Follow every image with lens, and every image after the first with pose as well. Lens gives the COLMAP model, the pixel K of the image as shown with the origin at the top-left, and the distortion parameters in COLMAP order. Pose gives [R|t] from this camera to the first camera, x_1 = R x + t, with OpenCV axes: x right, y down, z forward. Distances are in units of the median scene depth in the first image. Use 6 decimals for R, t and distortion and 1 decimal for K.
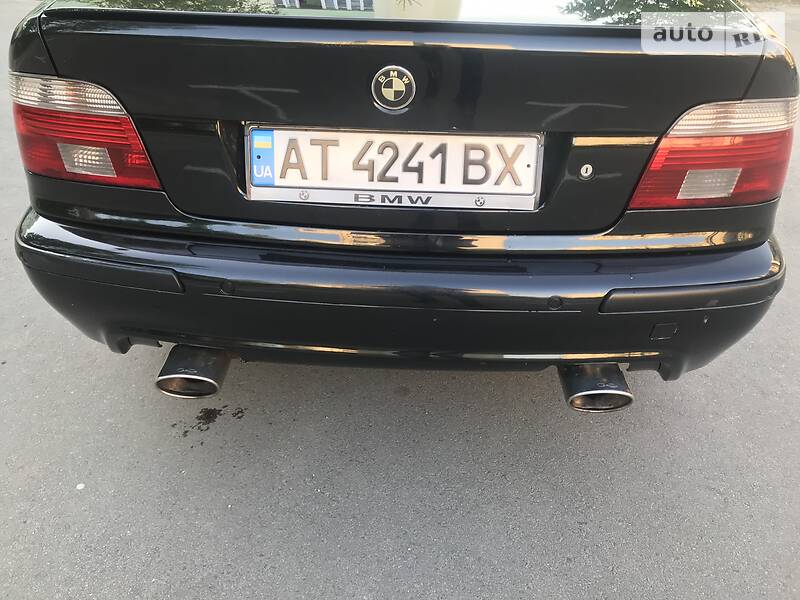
lens RADIAL K [[658.8, 0, 400.0], [0, 658.8, 300.0], [0, 0, 1]] dist [0.061644, -0.109585]
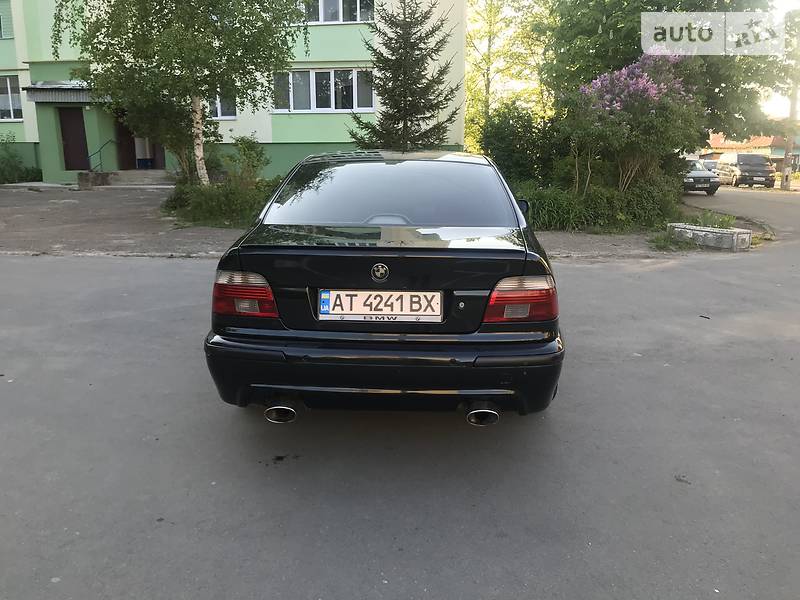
lens RADIAL K [[716.4, 0, 425.4], [0, 716.4, 299.9], [0, 0, 1]] dist [-0.000899, -0.001061]
pose [[0.999753, -0.011355, 0.019120, 0.100816], [0.017155, 0.940900, -0.338249, 0.647886], [-0.014149, 0.338493, 0.940862, -1.408221]]
